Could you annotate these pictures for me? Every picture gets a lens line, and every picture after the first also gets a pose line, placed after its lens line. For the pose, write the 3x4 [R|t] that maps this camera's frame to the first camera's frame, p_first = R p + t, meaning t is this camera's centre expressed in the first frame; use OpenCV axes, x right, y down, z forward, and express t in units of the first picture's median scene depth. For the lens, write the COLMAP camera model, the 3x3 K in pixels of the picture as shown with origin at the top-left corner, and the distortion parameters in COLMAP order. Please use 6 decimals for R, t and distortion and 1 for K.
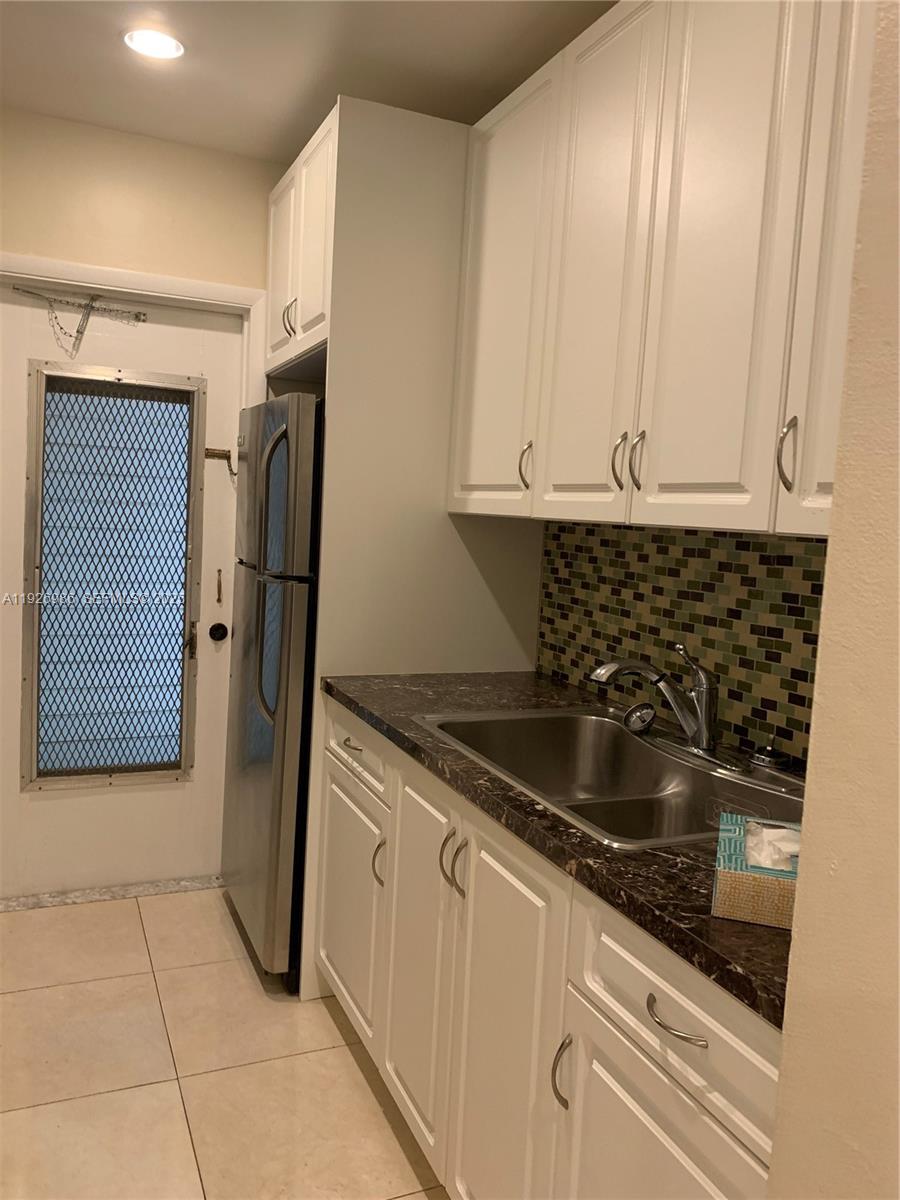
lens RADIAL K [[922.1, 0, 449.8], [0, 922.1, 600.7], [0, 0, 1]] dist [0.027051, -0.036223]
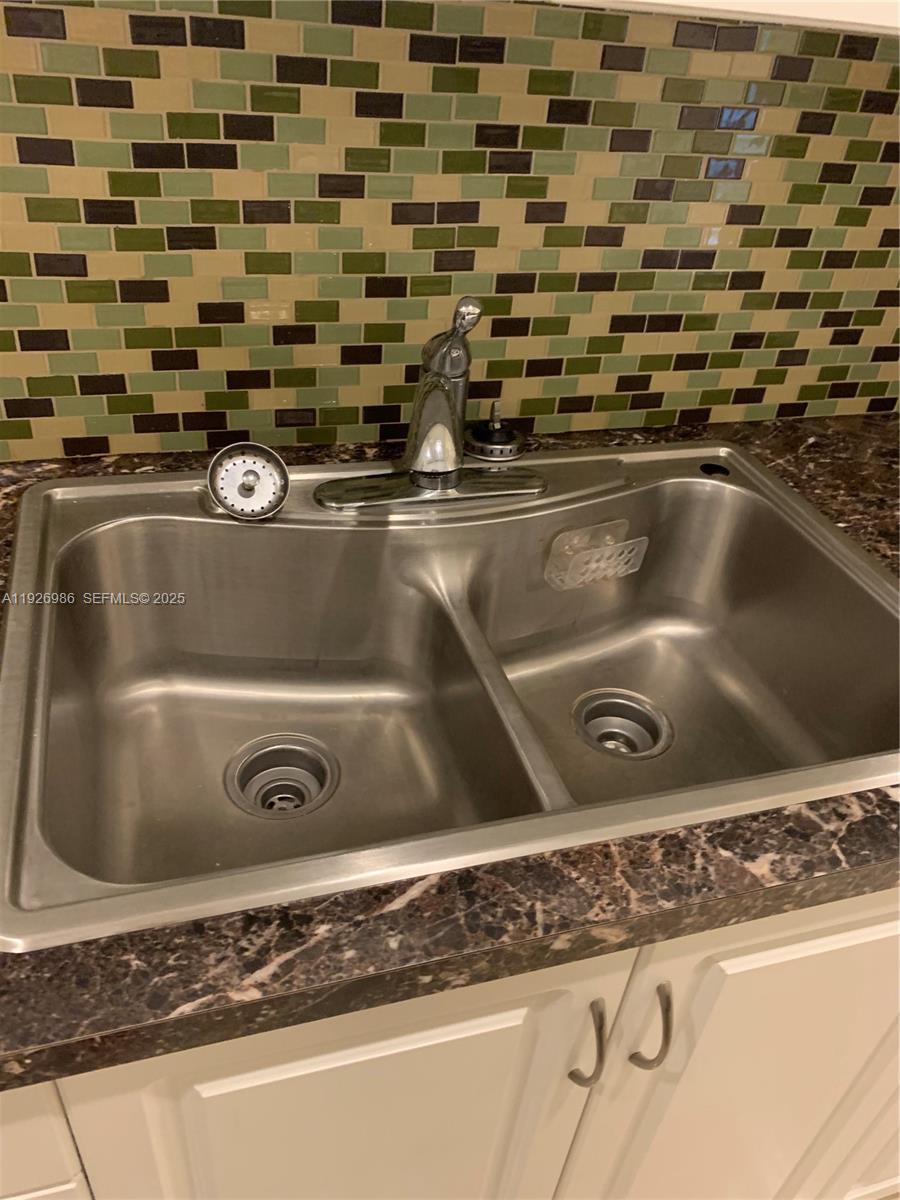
lens RADIAL K [[922.1, 0, 450.3], [0, 922.1, 591.7], [0, 0, 1]] dist [0.027051, -0.036223]
pose [[0.123254, -0.593276, 0.795507, -0.173242], [0.023601, 0.803145, 0.595316, -0.097328], [-0.992095, -0.054600, 0.112993, 0.888751]]
